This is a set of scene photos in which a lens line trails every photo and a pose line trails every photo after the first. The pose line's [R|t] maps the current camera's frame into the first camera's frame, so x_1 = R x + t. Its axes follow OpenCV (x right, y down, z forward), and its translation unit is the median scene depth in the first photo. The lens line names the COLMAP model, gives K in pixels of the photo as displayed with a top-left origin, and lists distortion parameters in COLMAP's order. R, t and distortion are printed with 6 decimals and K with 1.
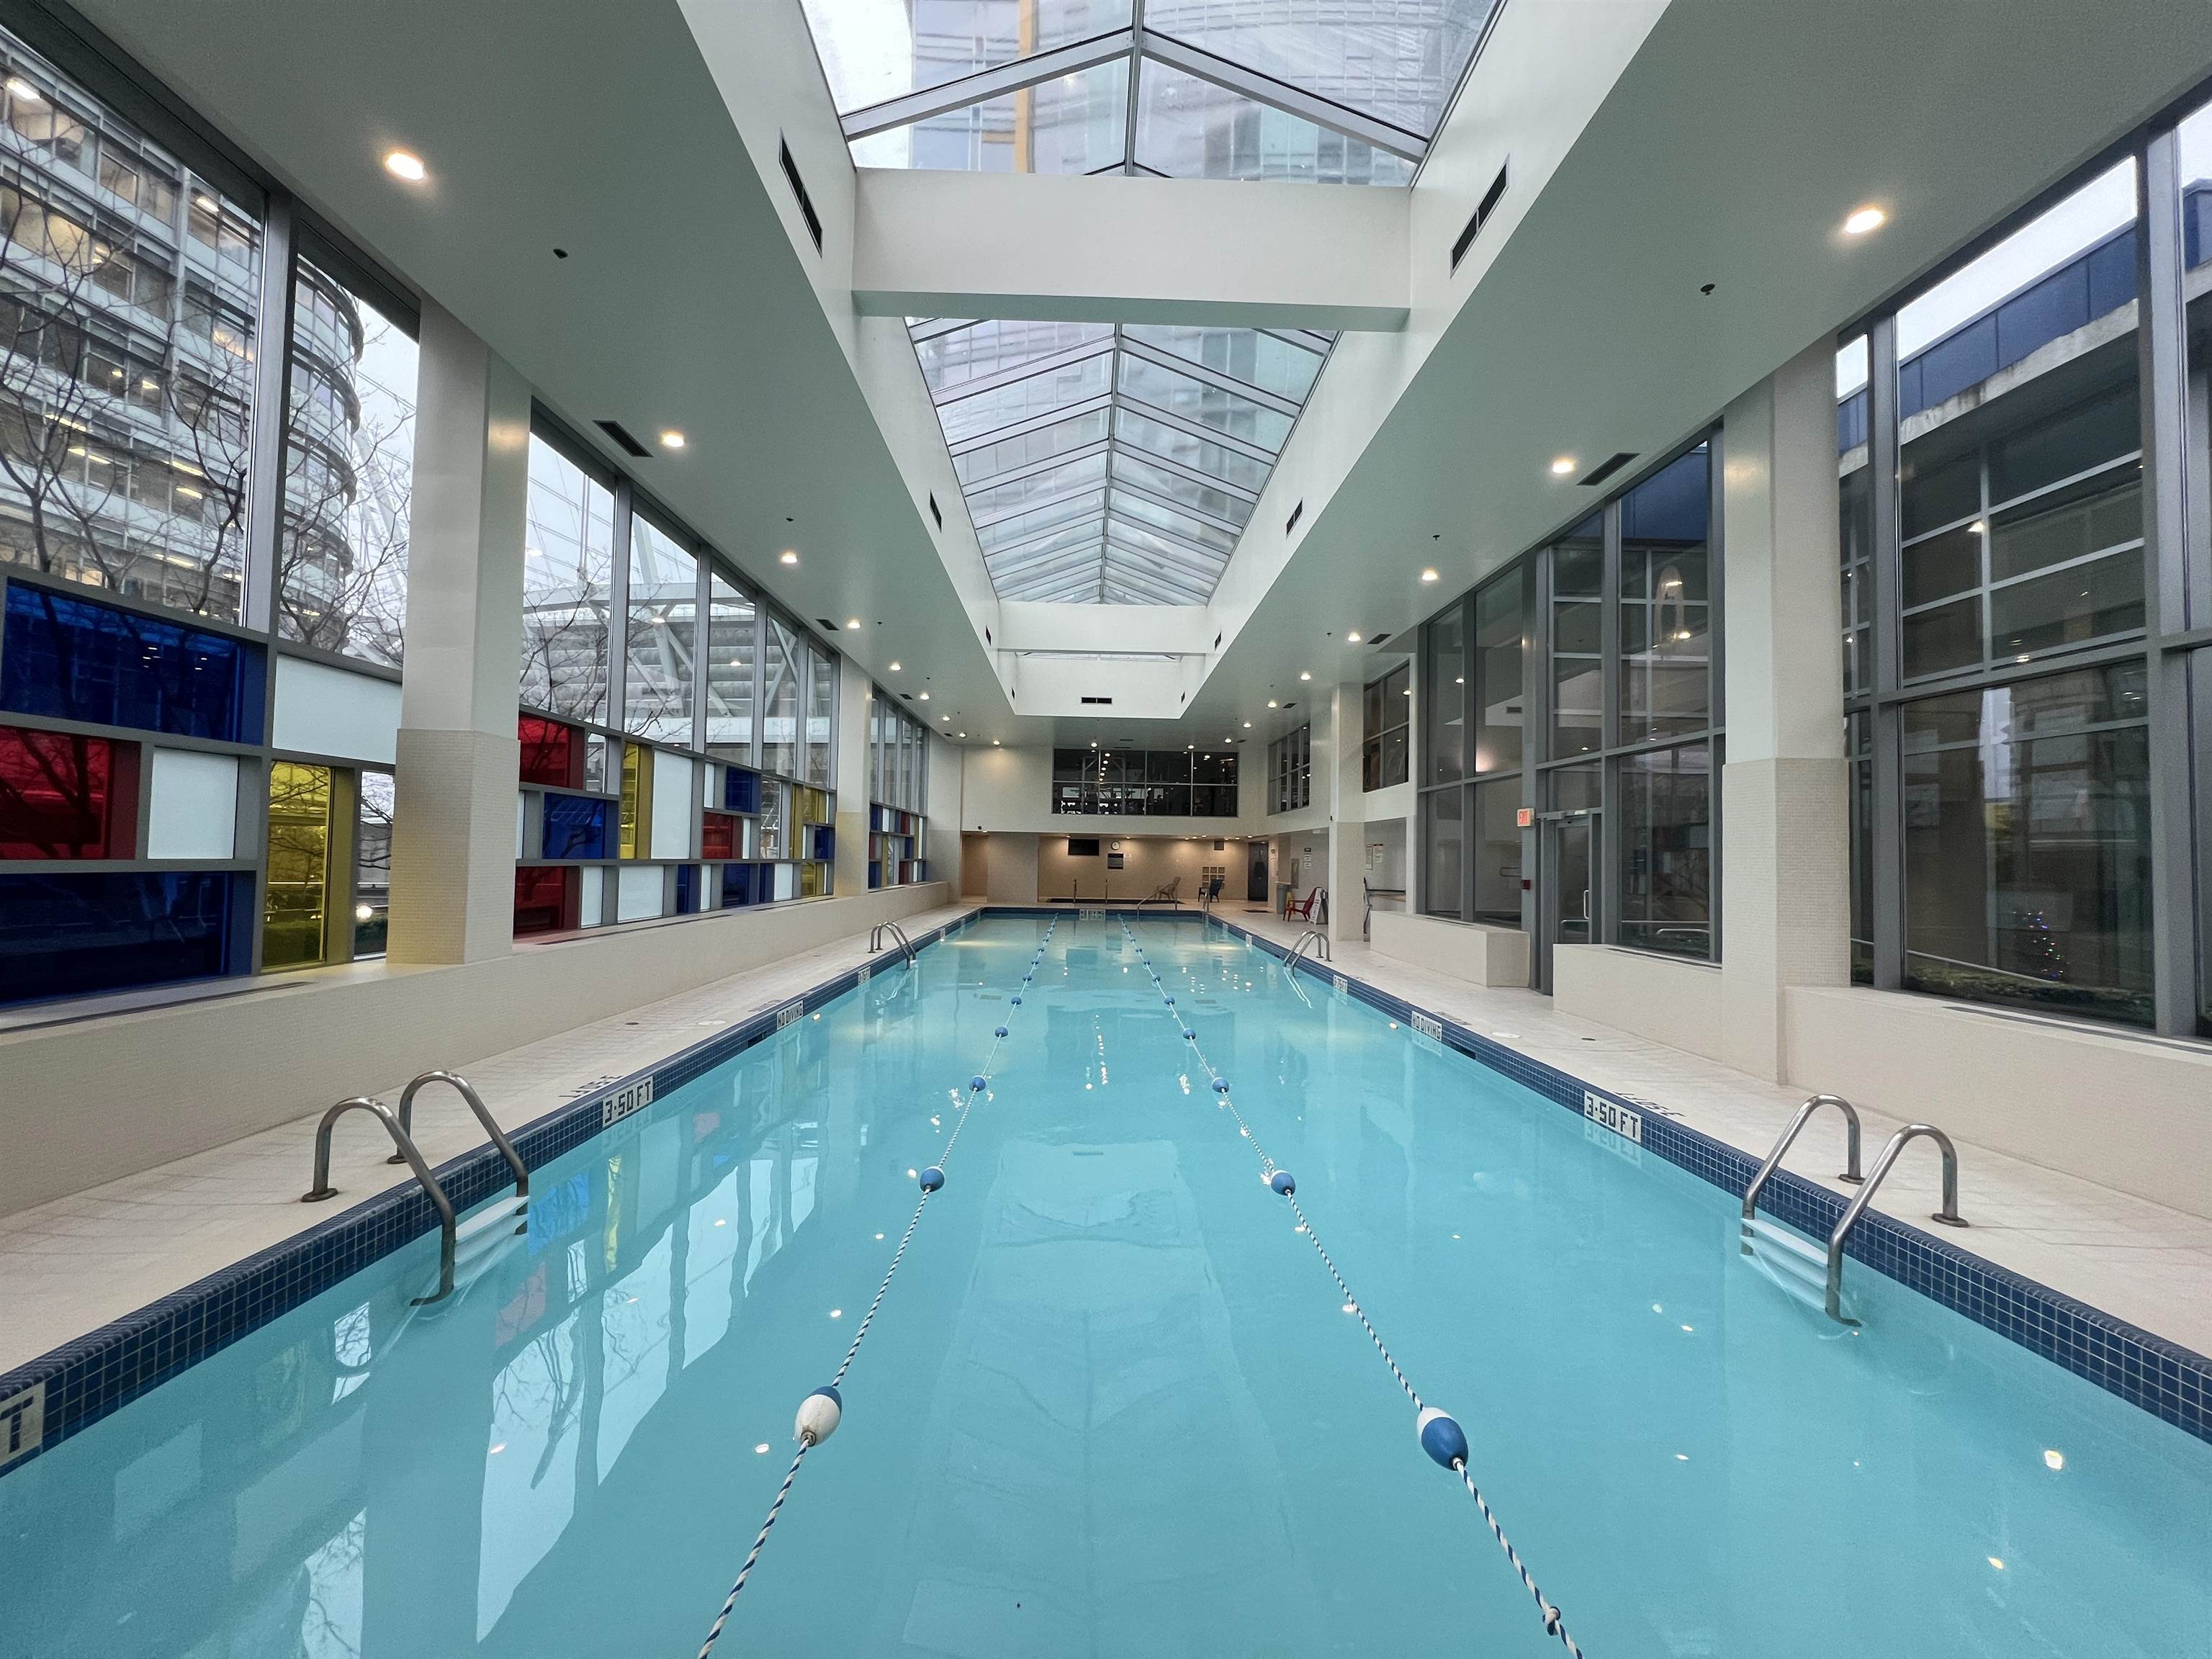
lens RADIAL K [[887.1, 0, 1101.3], [0, 887.1, 830.5], [0, 0, 1]] dist [-0.002941, -0.000272]
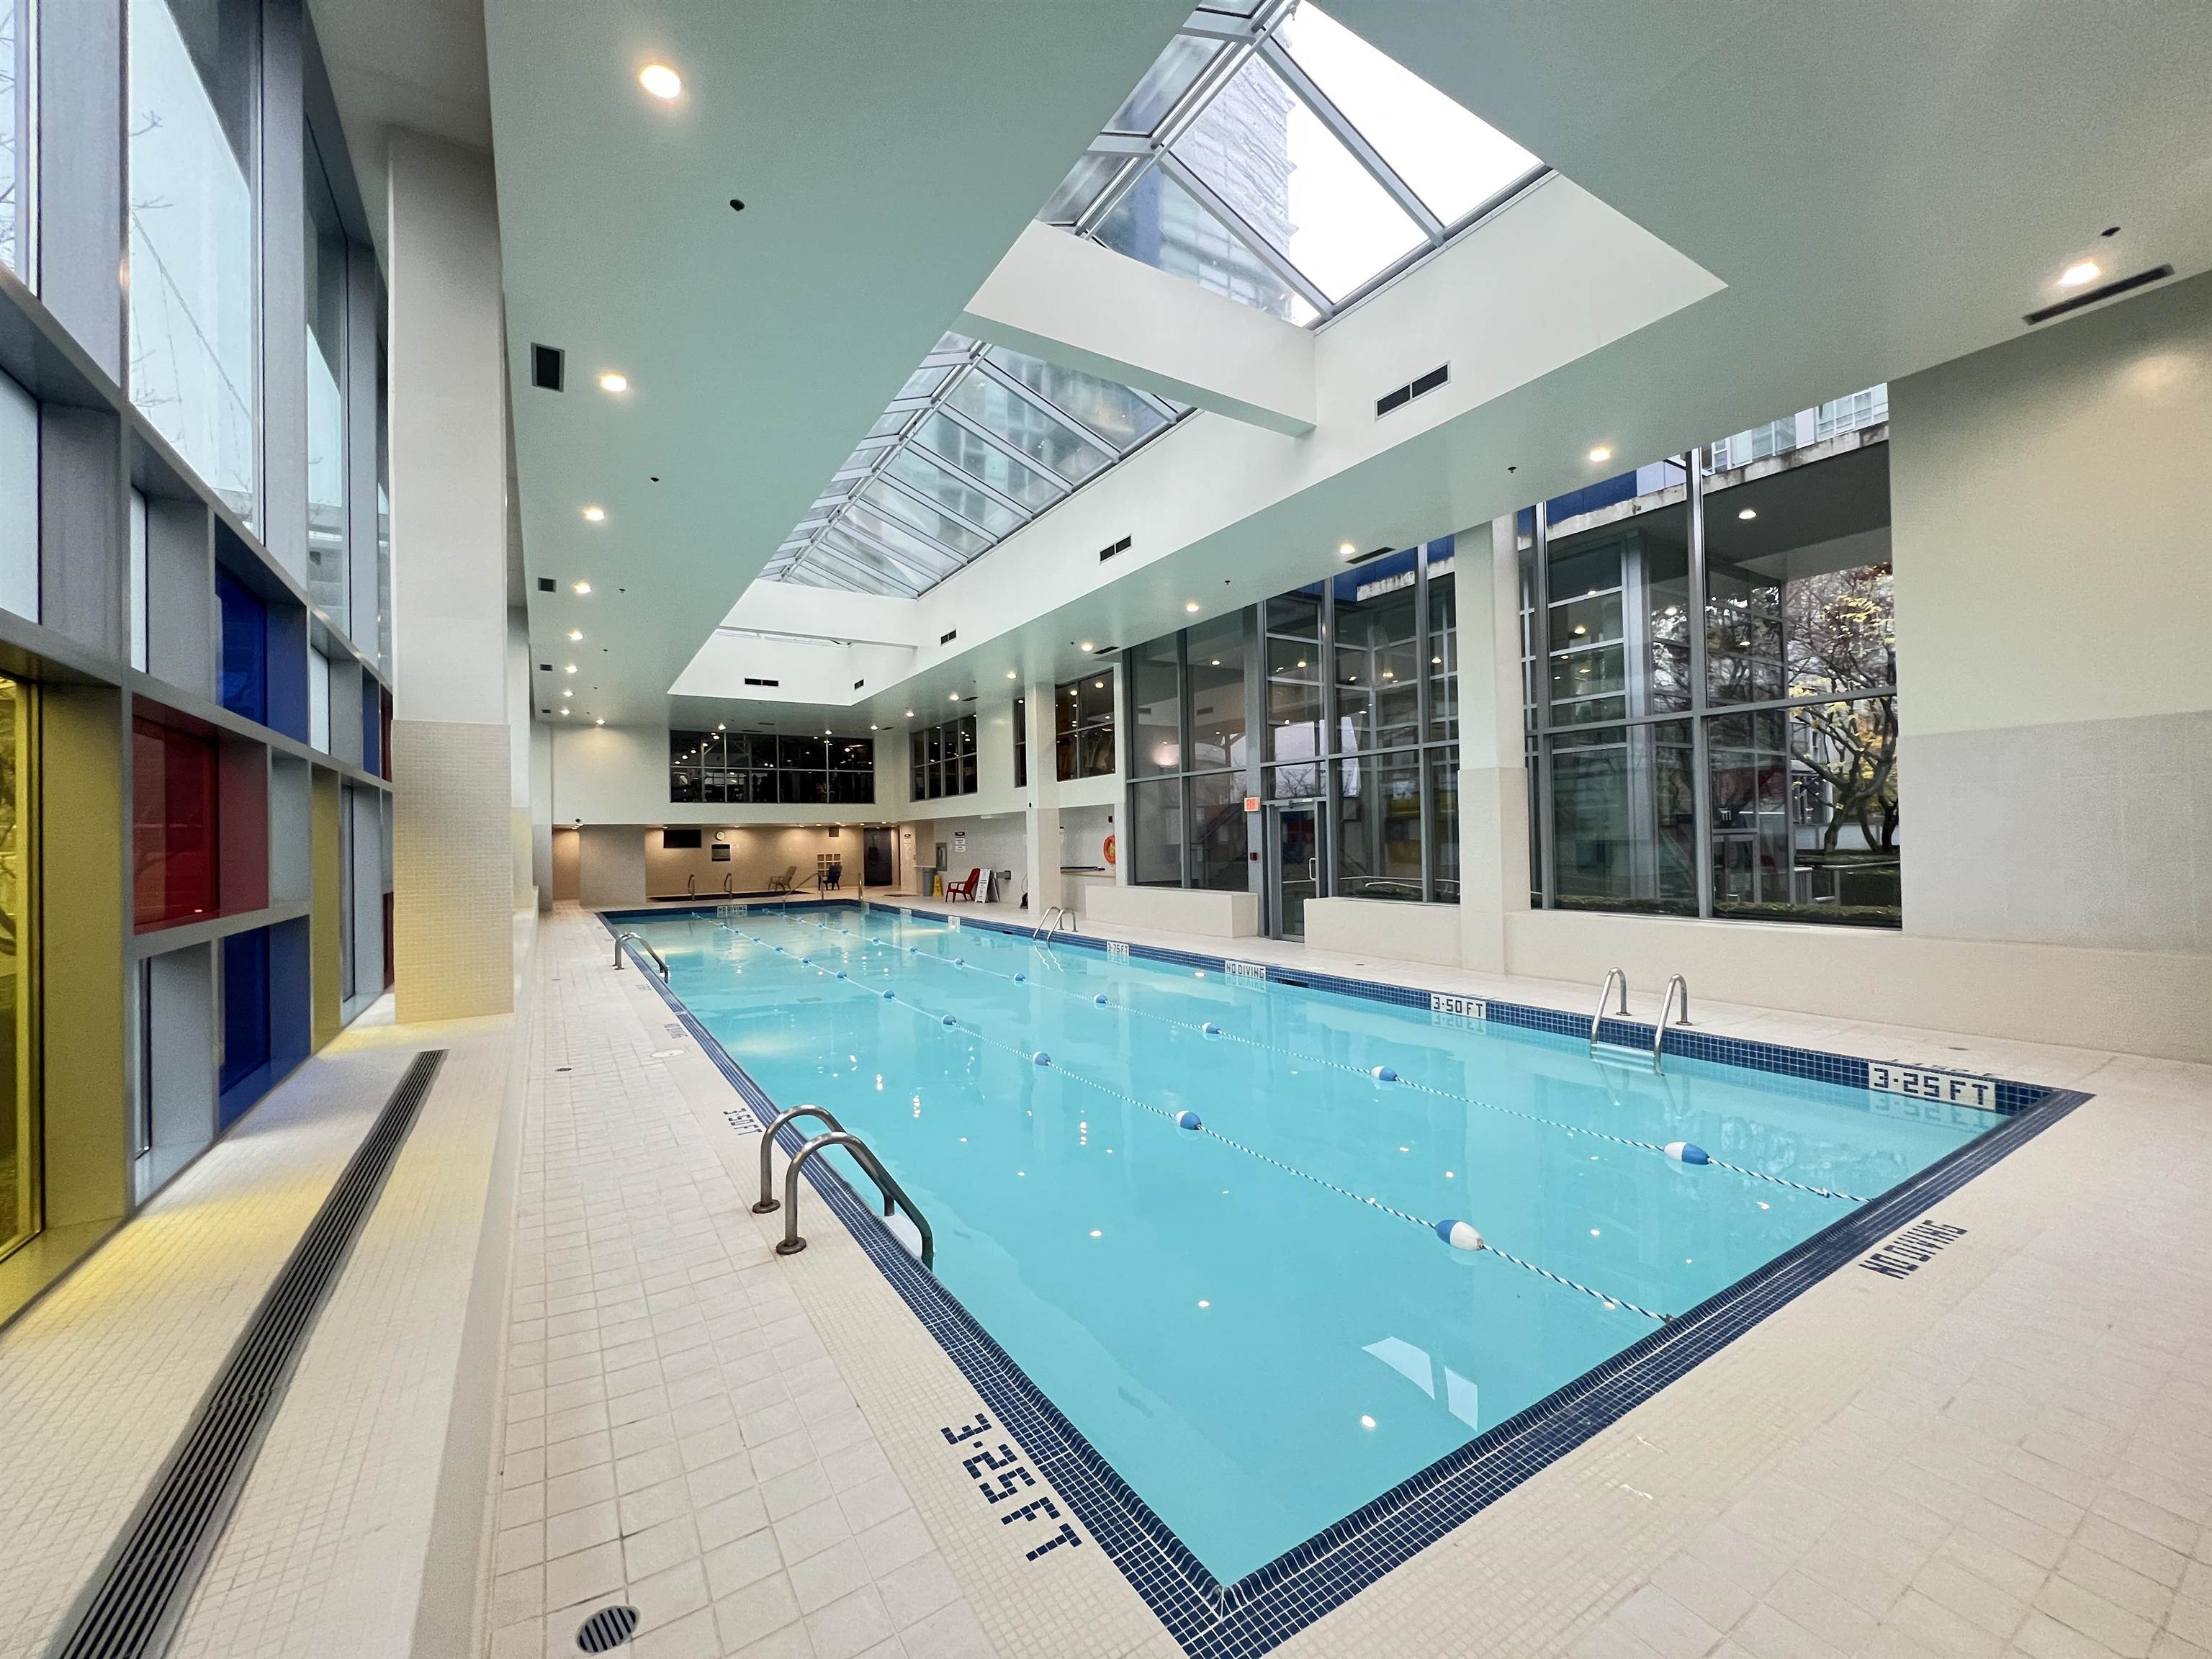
lens RADIAL K [[887.1, 0, 1103.0], [0, 887.1, 834.2], [0, 0, 1]] dist [-0.002941, -0.000272]
pose [[0.854397, -0.032130, 0.518626, -0.190133], [0.019413, 0.999363, 0.029932, -0.007132], [-0.519258, -0.015506, 0.854477, 0.007342]]
